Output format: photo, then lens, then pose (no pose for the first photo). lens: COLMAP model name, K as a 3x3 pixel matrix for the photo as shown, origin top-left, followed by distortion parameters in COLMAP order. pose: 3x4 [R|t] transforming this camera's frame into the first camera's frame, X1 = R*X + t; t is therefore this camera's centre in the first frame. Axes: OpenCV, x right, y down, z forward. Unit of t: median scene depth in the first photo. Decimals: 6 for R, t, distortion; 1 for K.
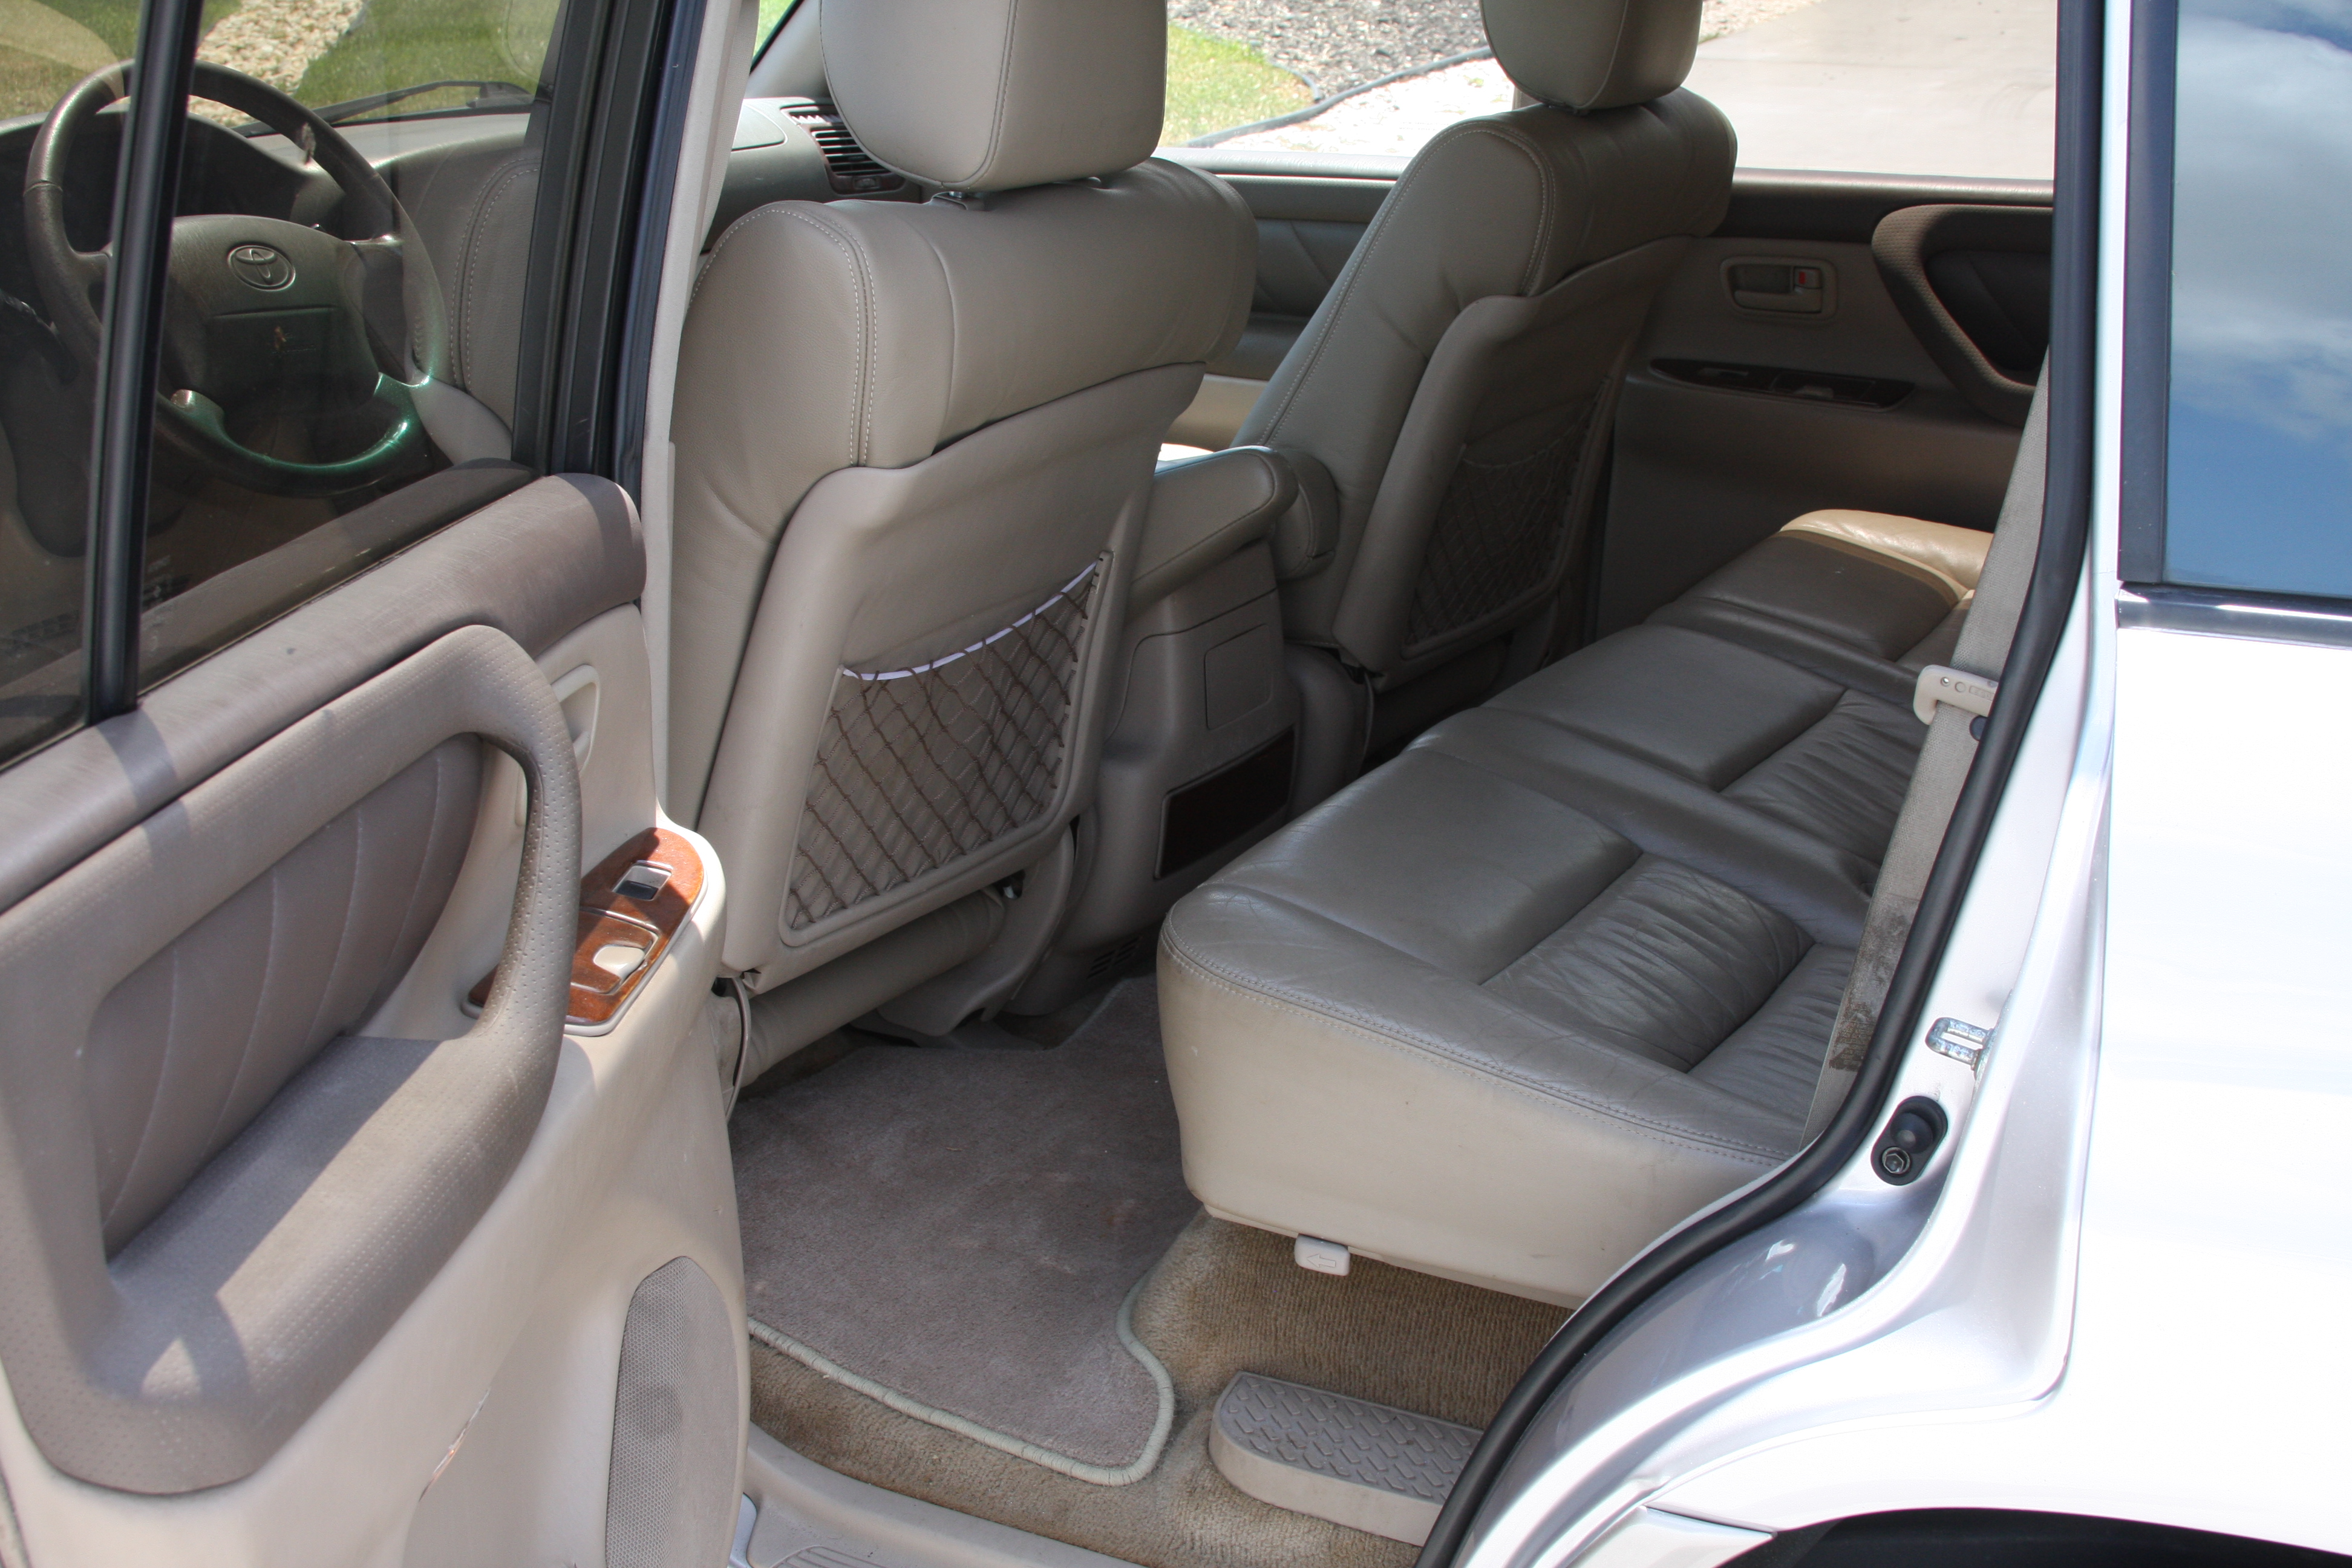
lens RADIAL K [[3037.6, 0, 1176.0], [0, 3037.6, 784.0], [0, 0, 1]] dist [-0.179838, 0.221861]
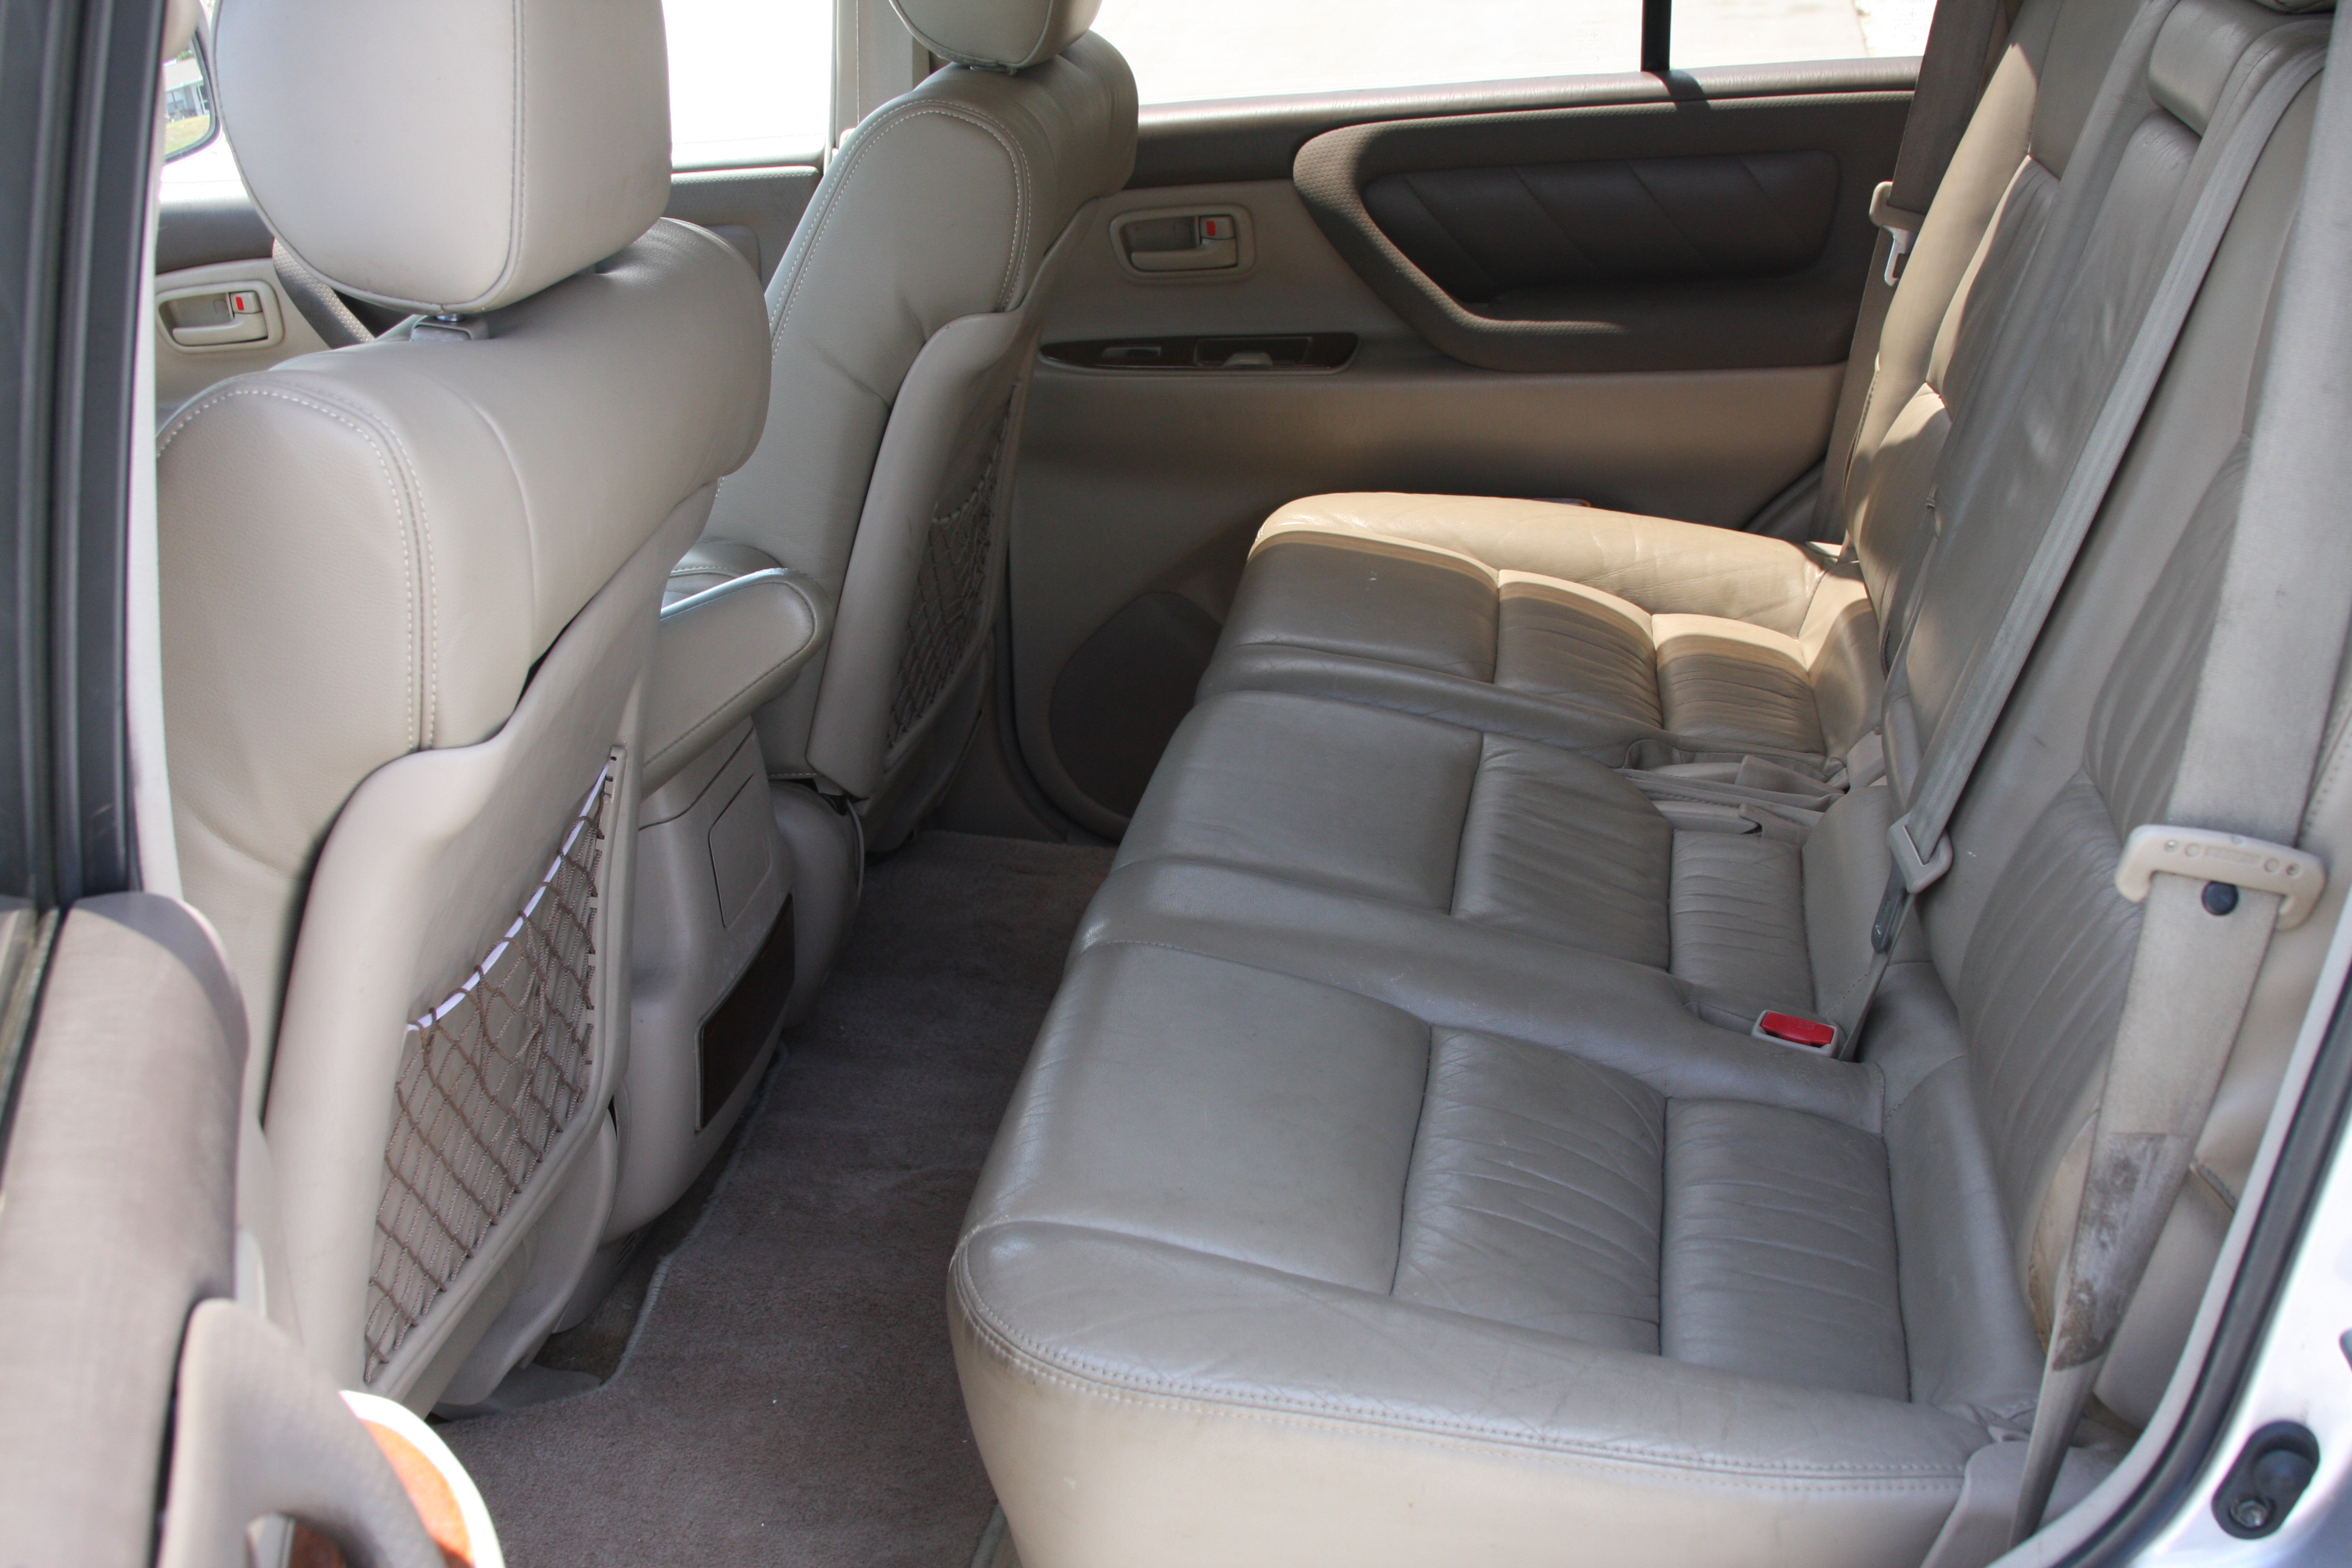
lens RADIAL K [[3037.6, 0, 1176.0], [0, 3037.6, 784.0], [0, 0, 1]] dist [-0.179838, 0.221861]
pose [[0.931428, -0.180026, 0.316278, -0.126862], [0.169688, 0.983659, 0.060176, -0.086071], [-0.321943, -0.002381, 0.946756, 0.249367]]
